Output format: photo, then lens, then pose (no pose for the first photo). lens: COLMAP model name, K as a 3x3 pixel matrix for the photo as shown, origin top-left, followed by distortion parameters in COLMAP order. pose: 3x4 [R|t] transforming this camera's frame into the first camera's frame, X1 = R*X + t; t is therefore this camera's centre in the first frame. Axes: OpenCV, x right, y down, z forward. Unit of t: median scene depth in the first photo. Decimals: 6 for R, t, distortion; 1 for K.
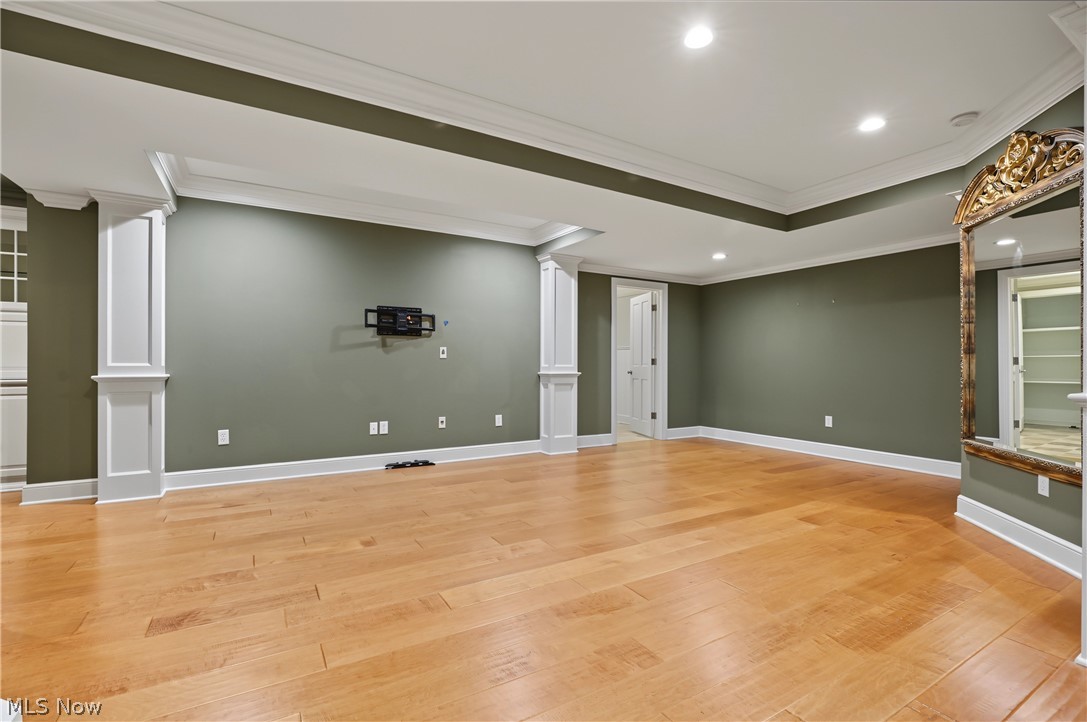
lens RADIAL K [[495.6, 0, 542.5], [0, 495.6, 359.9], [0, 0, 1]] dist [-0.001116, 0.000301]
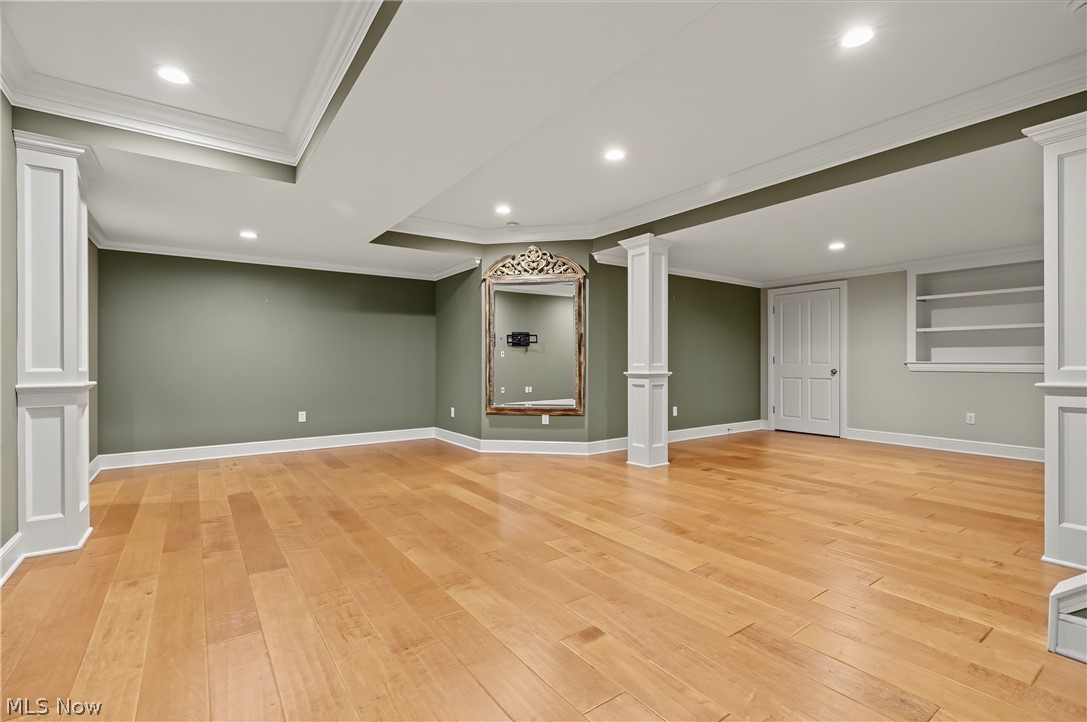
lens RADIAL K [[494.6, 0, 541.3], [0, 494.6, 359.4], [0, 0, 1]] dist [-0.008950, 0.002845]
pose [[-0.088623, -0.000587, 0.996065, -1.036189], [-0.007021, 0.999975, -0.000035, -0.003658], [-0.996040, -0.006996, -0.088625, 1.152271]]
